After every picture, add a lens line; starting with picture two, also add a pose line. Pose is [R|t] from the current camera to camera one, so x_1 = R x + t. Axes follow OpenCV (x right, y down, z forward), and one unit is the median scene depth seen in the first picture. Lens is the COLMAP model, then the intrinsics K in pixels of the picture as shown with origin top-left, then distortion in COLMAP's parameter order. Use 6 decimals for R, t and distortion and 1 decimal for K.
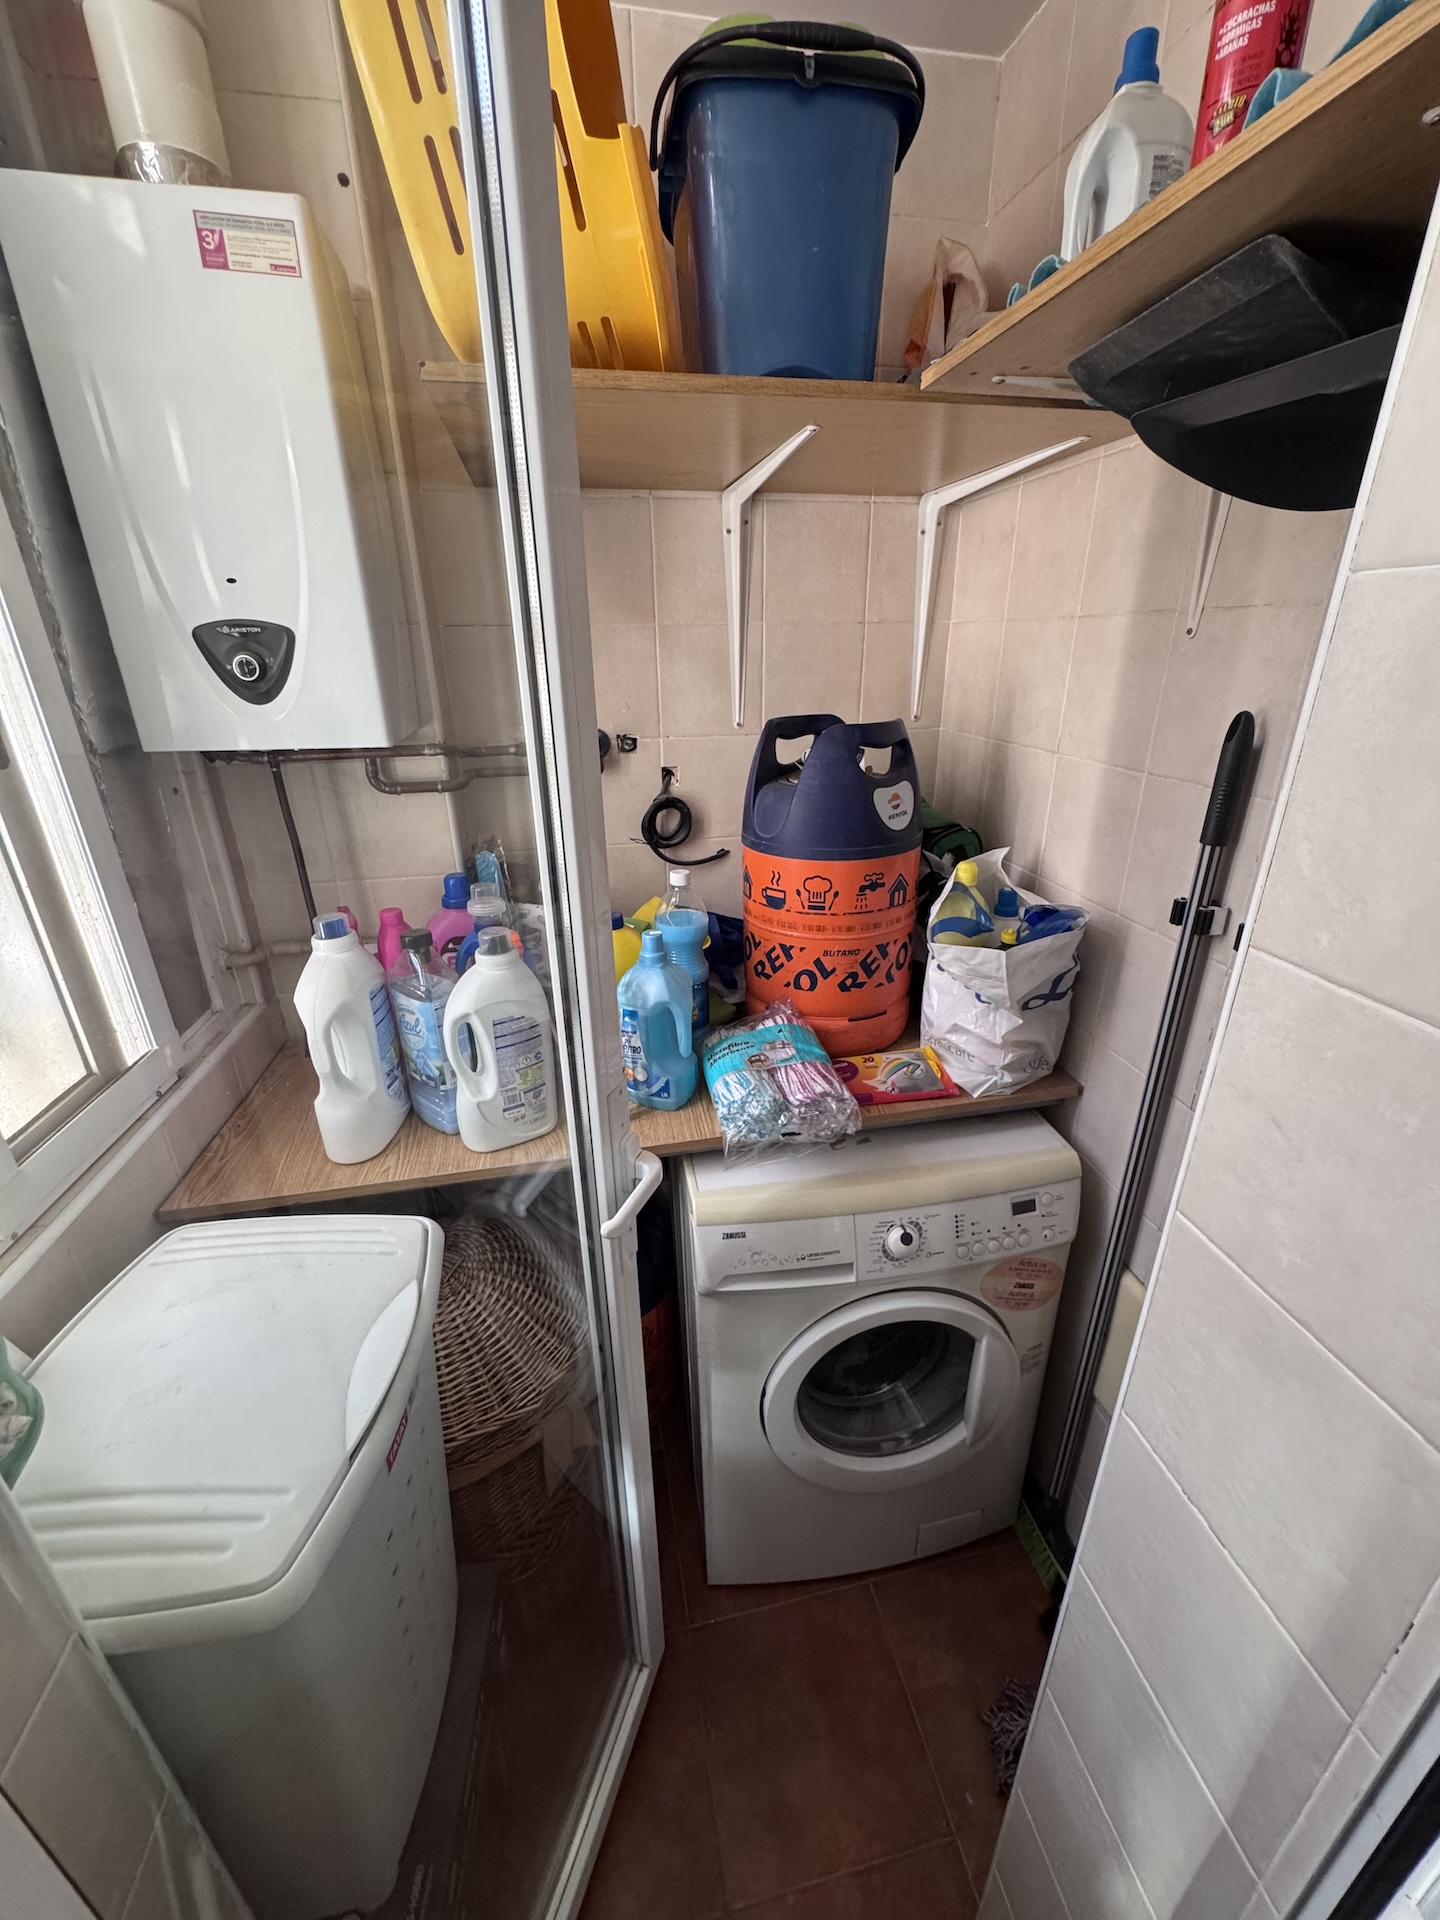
lens RADIAL K [[765.8, 0, 727.9], [0, 765.8, 955.7], [0, 0, 1]] dist [-0.003691, -0.000188]
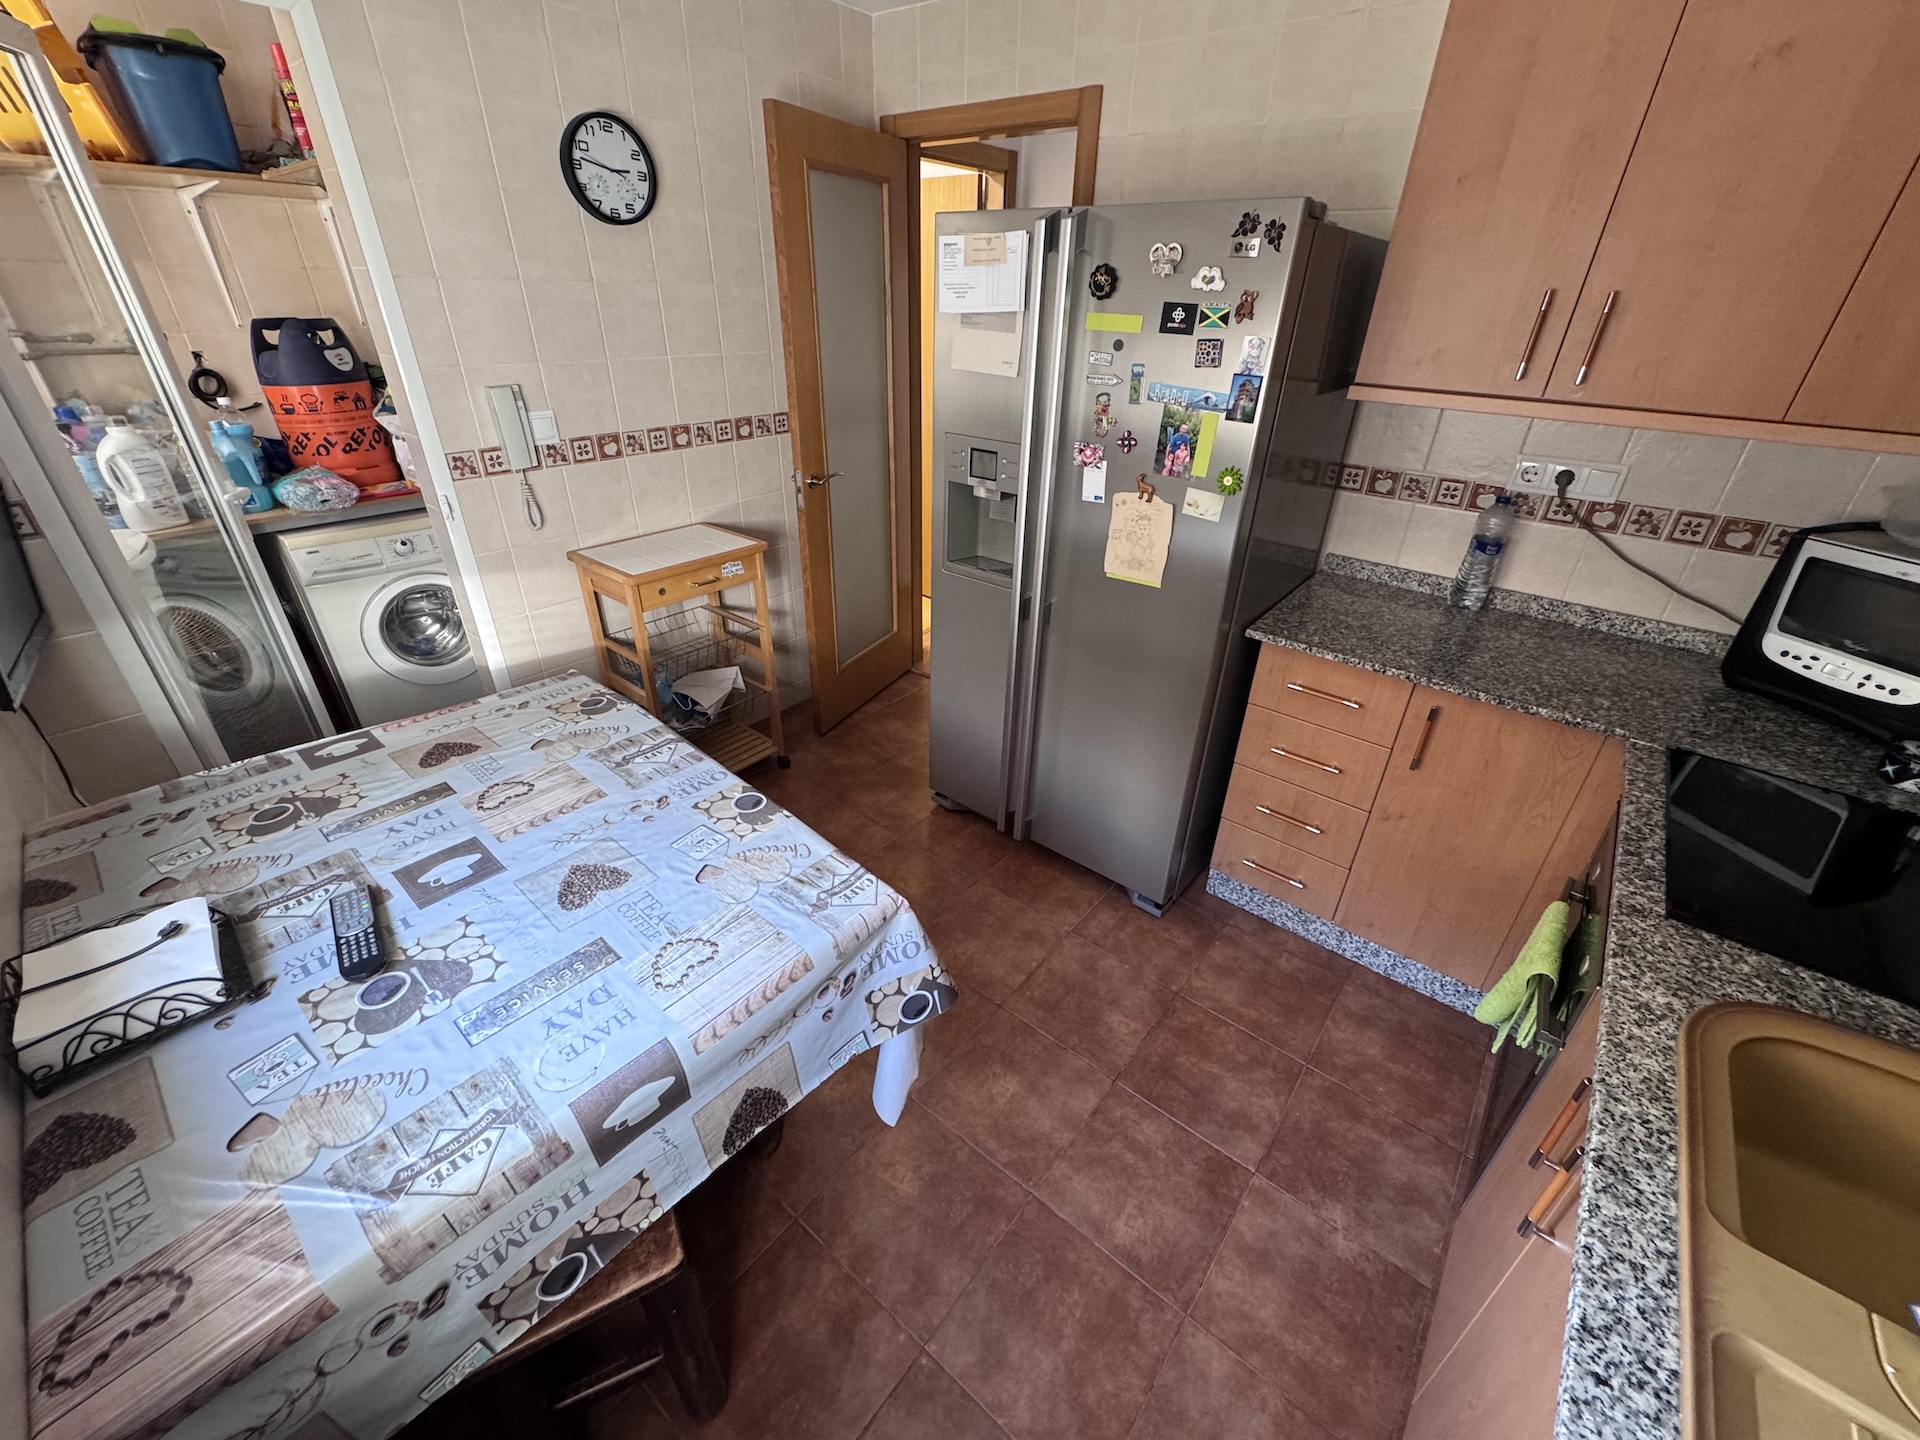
lens RADIAL K [[765.8, 0, 960.8], [0, 765.8, 716.7], [0, 0, 1]] dist [-0.003691, -0.000188]
pose [[0.778979, -0.279532, 0.561296, 0.086690], [0.213696, 0.959898, 0.181468, 0.734424], [-0.589513, -0.021414, 0.807475, -1.743914]]
